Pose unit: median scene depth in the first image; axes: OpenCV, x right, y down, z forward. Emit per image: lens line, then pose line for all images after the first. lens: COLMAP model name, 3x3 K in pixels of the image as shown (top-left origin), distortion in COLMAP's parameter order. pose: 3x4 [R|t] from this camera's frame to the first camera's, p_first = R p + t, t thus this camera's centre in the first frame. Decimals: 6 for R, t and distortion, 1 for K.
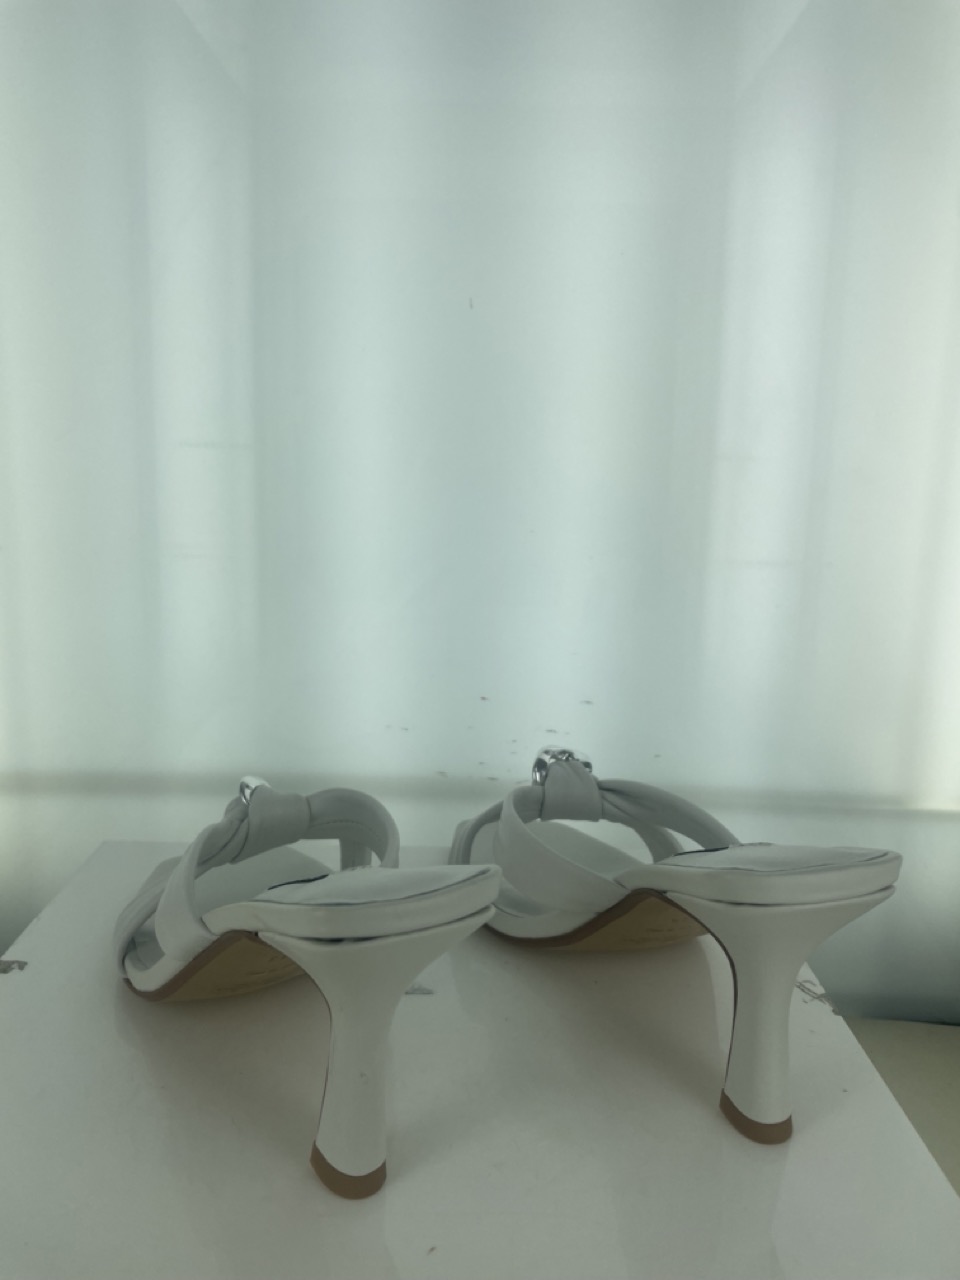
lens RADIAL K [[987.9, 0, 481.3], [0, 987.9, 640.7], [0, 0, 1]] dist [0.016405, -0.001473]
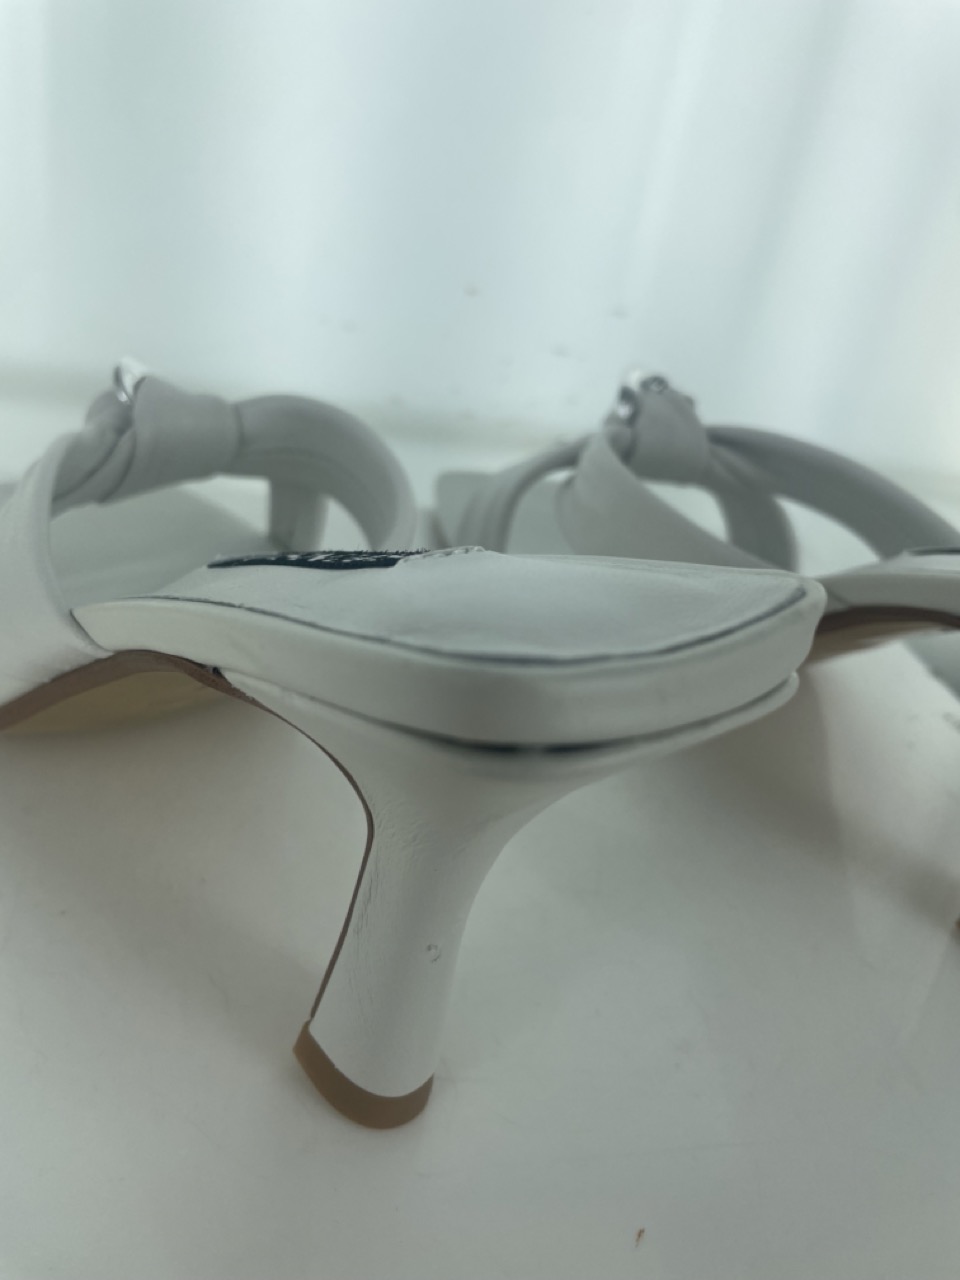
lens RADIAL K [[987.9, 0, 480.9], [0, 987.9, 635.8], [0, 0, 1]] dist [0.016405, -0.001473]
pose [[0.981128, 0.064802, 0.182178, -0.133734], [-0.121075, 0.940492, 0.317515, 0.085385], [-0.150762, -0.333580, 0.930589, 0.394275]]
